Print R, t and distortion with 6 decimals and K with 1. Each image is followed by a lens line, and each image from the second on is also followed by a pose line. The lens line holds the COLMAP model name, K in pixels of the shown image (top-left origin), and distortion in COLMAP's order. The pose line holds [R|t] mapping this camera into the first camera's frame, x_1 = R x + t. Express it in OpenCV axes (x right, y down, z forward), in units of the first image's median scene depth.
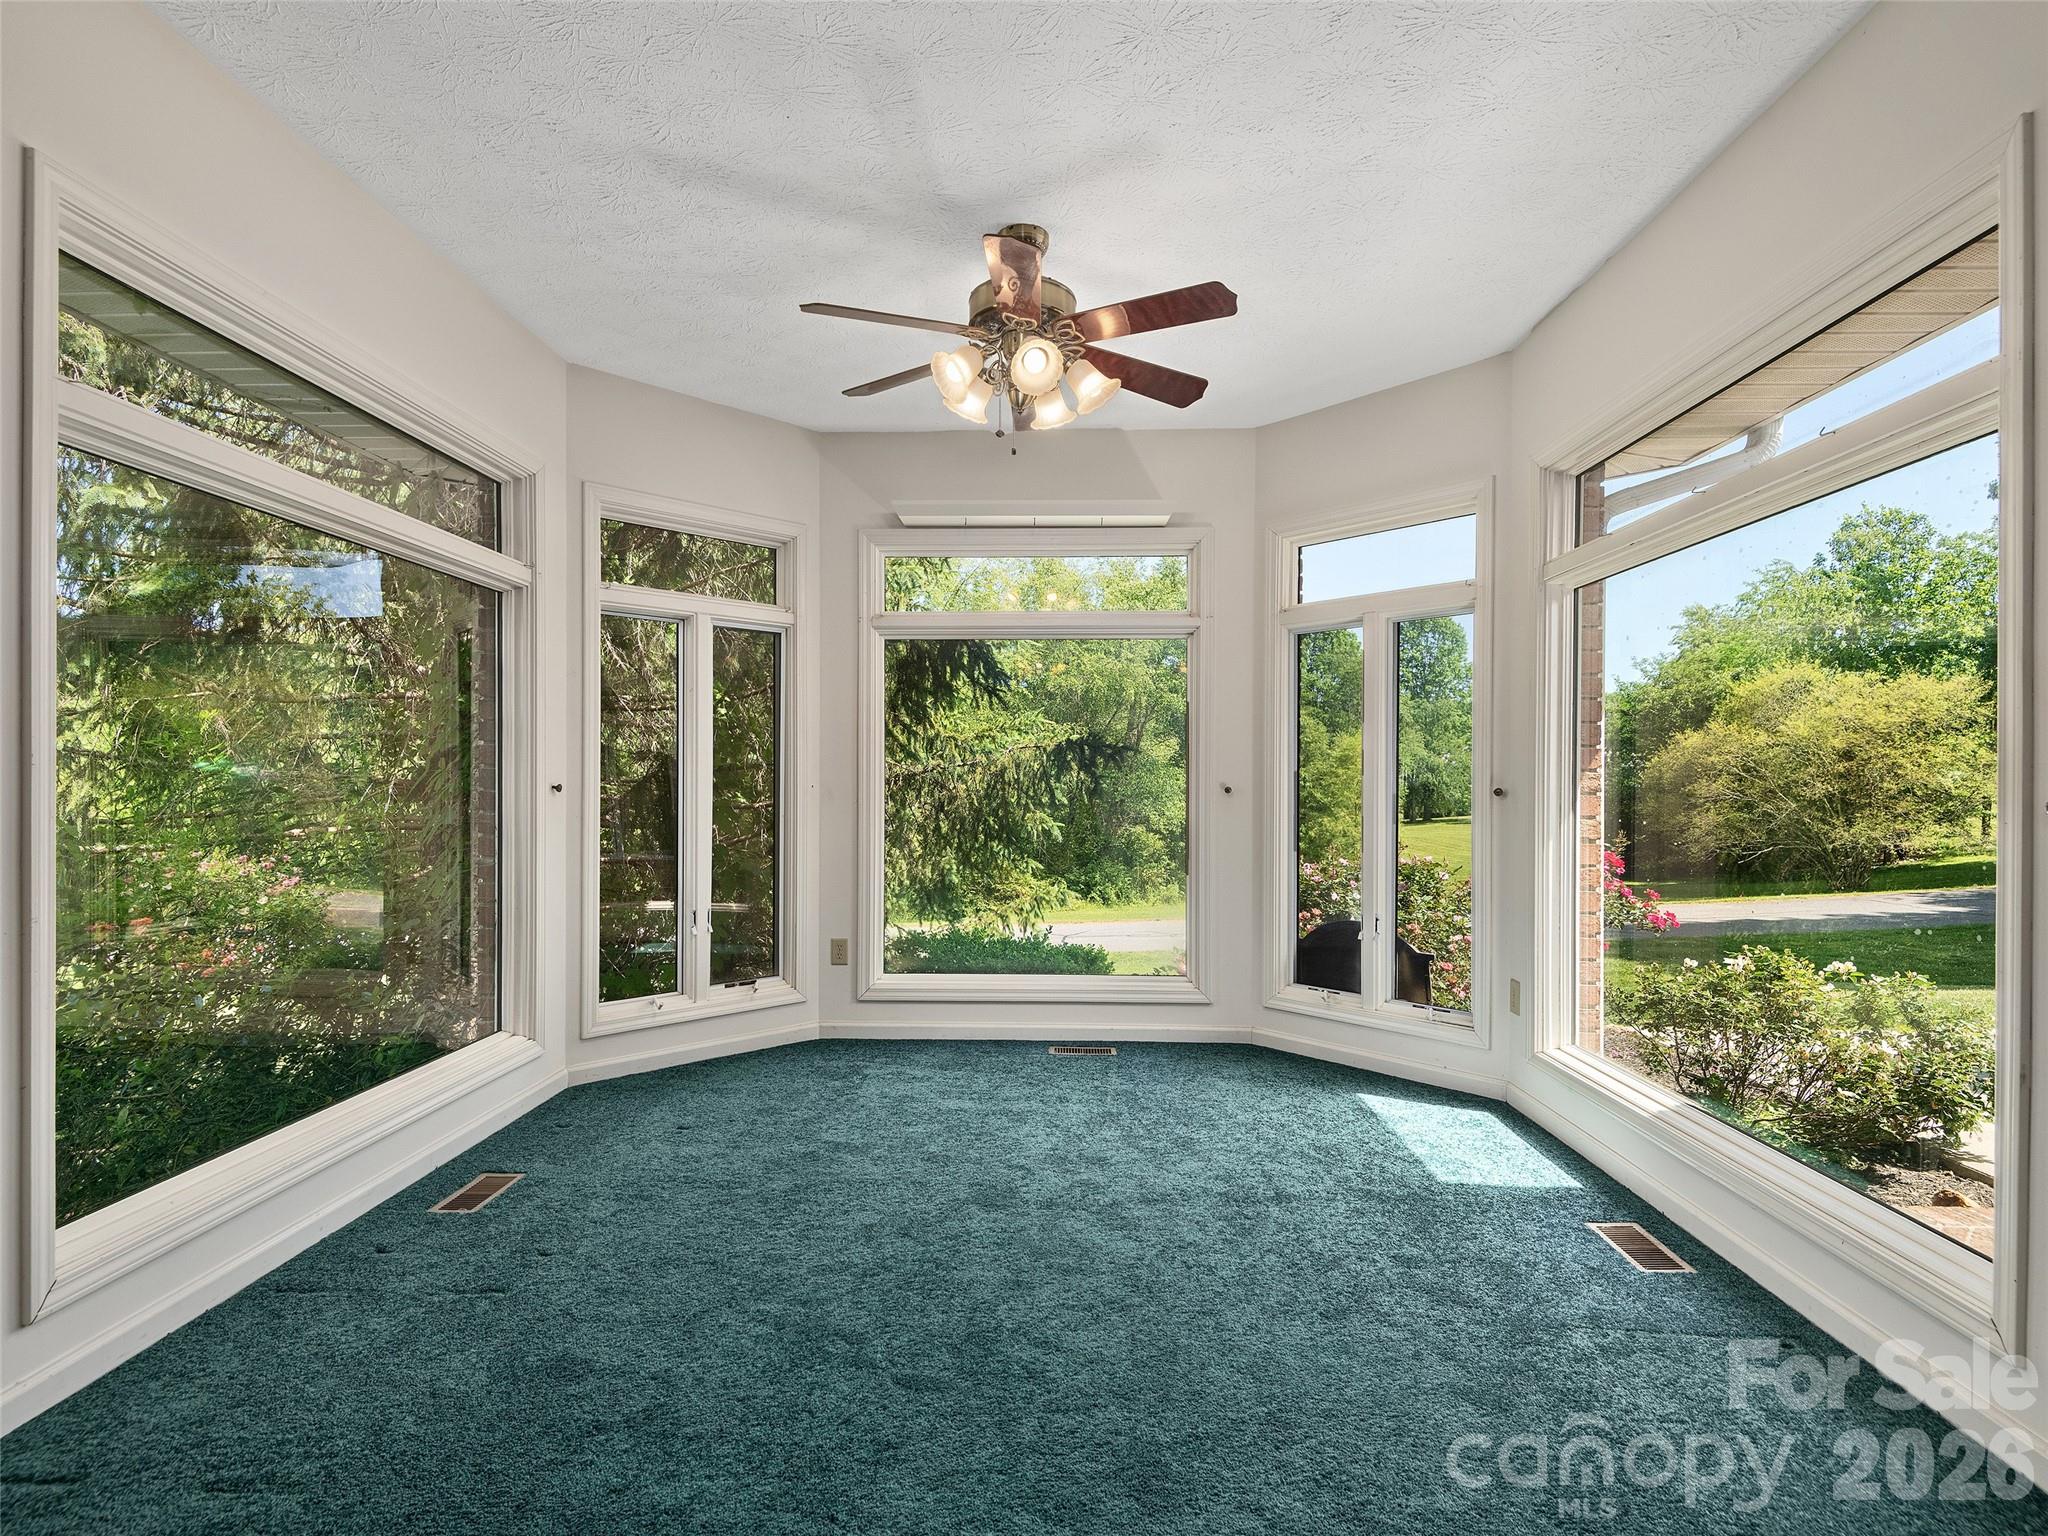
lens RADIAL K [[1035.0, 0, 1021.0], [0, 1035.0, 773.5], [0, 0, 1]] dist [0.050988, -0.033443]
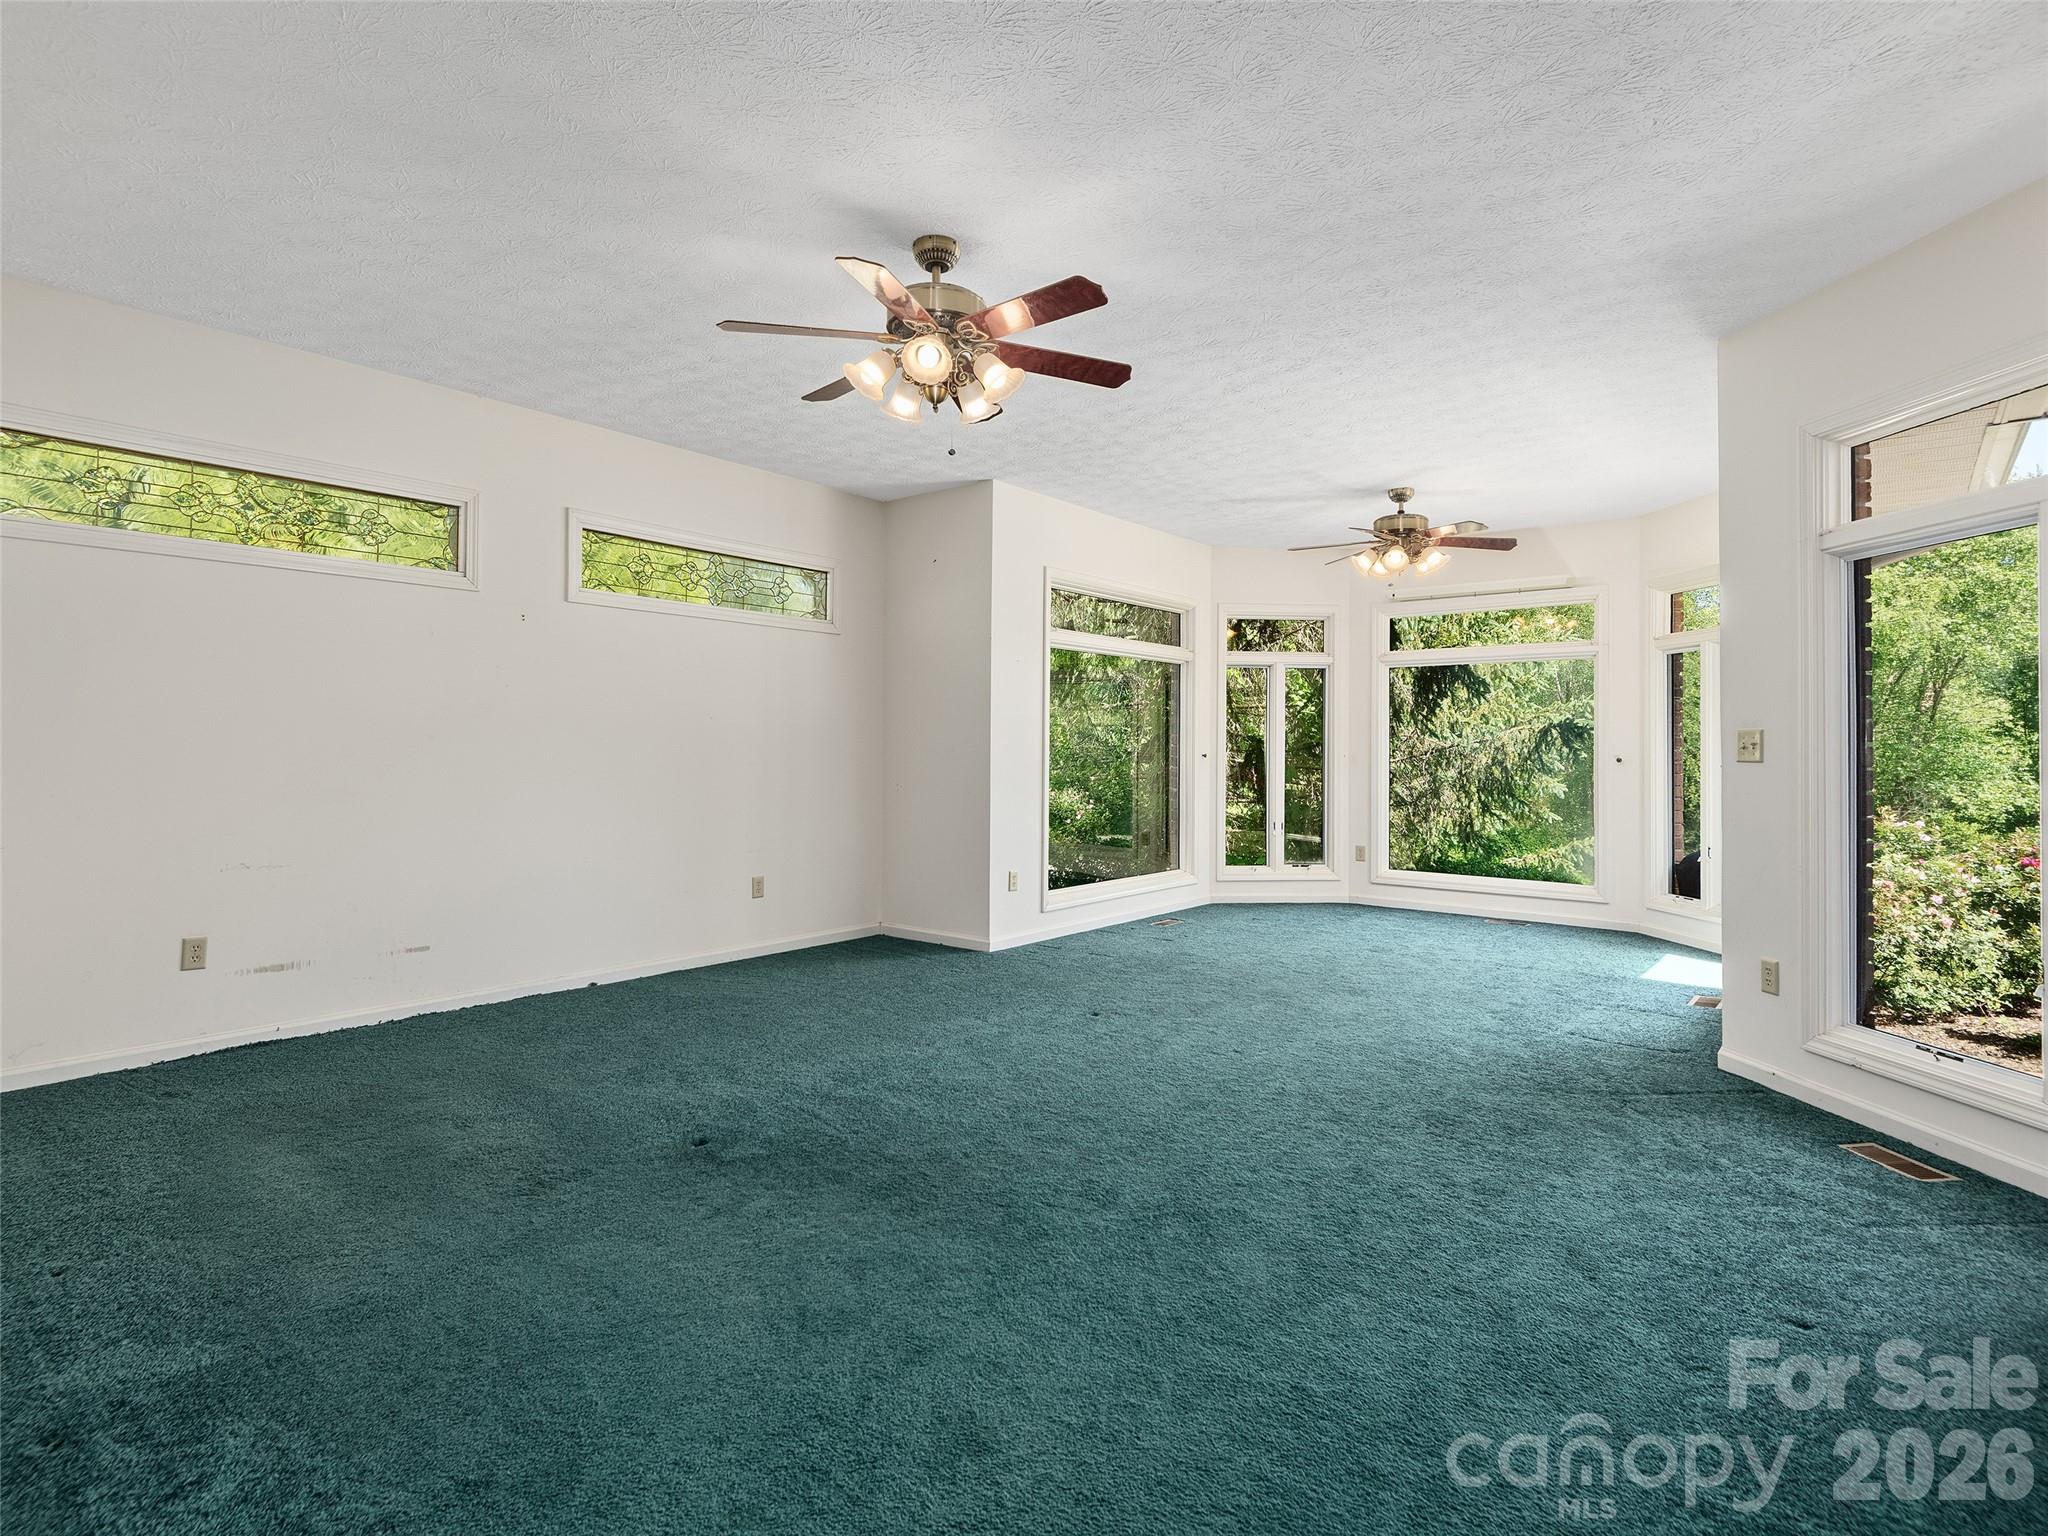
lens RADIAL K [[1035.0, 0, 1021.0], [0, 1035.0, 773.5], [0, 0, 1]] dist [0.050988, -0.033443]
pose [[0.795258, 0.017310, -0.606024, 0.447116], [-0.000866, 0.999624, 0.027416, -0.005773], [0.606270, -0.021278, 0.794974, -0.745709]]
